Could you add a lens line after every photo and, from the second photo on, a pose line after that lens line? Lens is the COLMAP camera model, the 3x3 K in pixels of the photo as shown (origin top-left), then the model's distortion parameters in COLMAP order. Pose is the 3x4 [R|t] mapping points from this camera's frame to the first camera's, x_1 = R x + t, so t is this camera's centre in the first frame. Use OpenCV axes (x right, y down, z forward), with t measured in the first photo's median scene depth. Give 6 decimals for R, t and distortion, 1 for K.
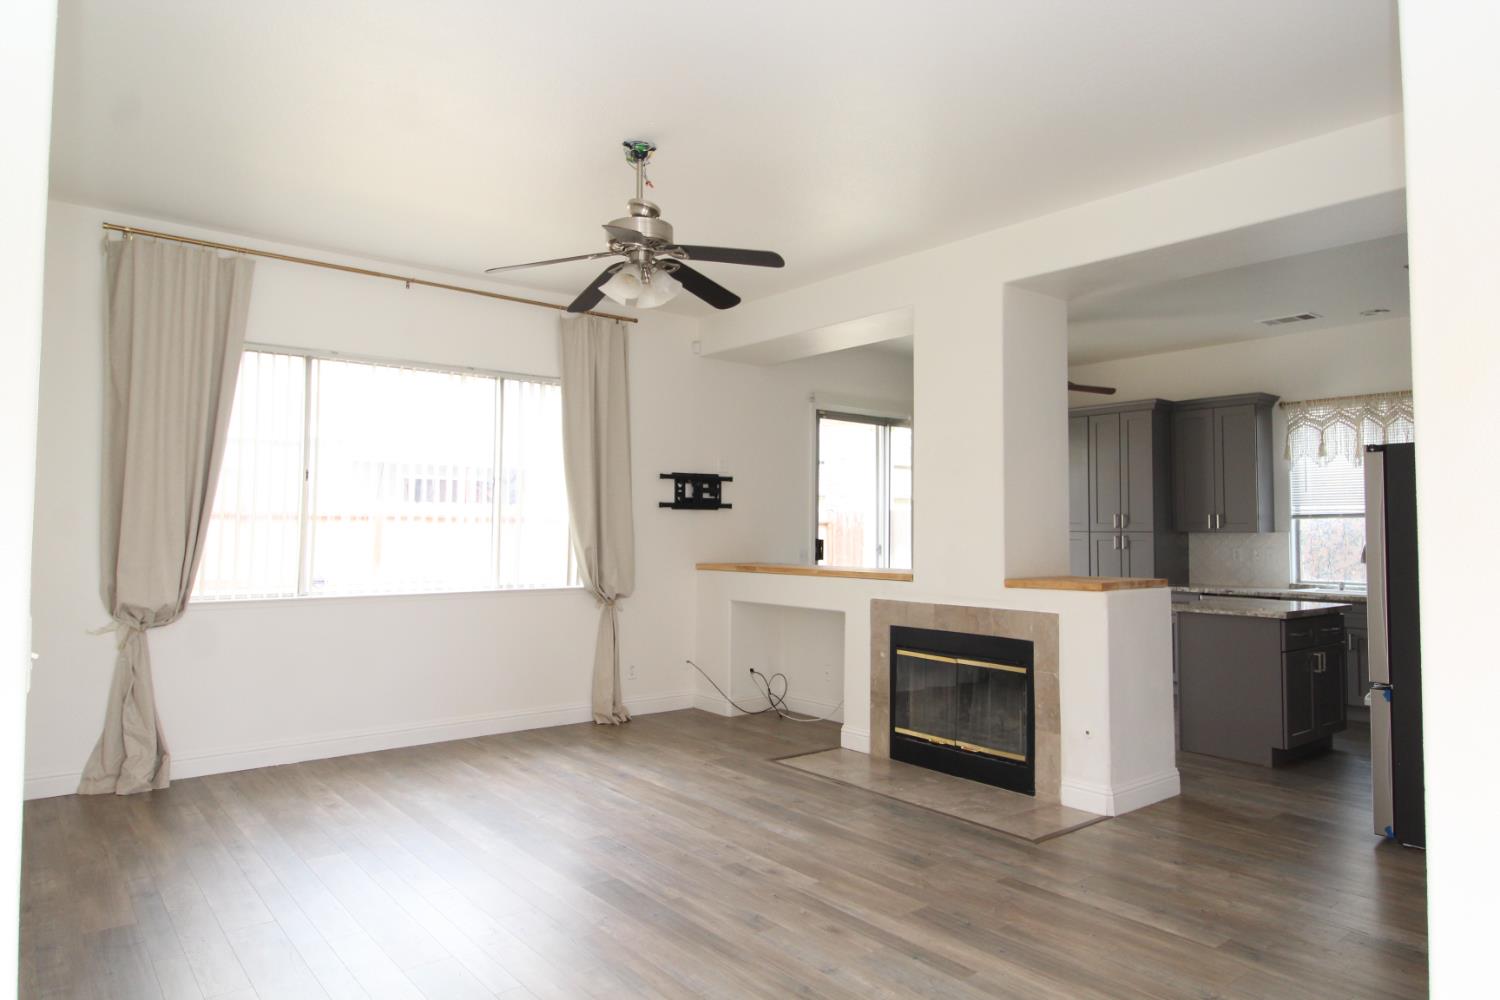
lens RADIAL K [[930.9, 0, 746.6], [0, 930.9, 494.4], [0, 0, 1]] dist [-0.002647, -0.002247]
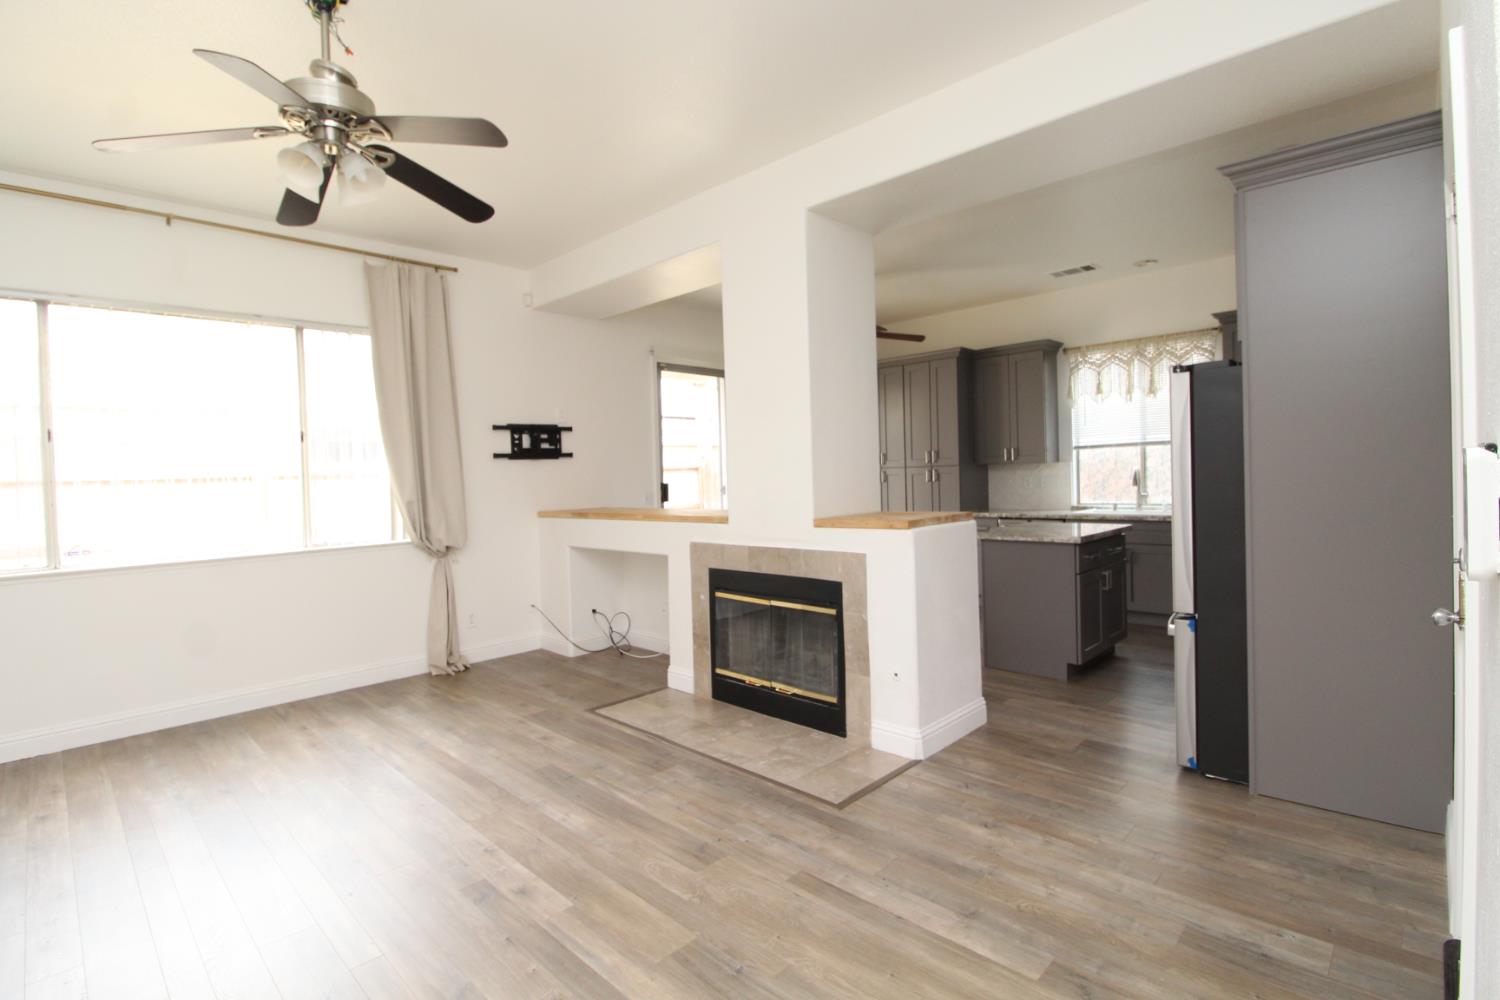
lens RADIAL K [[694.8, 0, 751.8], [0, 694.8, 496.7], [0, 0, 1]] dist [-0.006978, -0.005460]
pose [[0.991856, -0.040528, 0.120748, 0.108557], [0.031847, 0.996825, 0.072976, 0.011012], [-0.123322, -0.068536, 0.989997, 0.248916]]
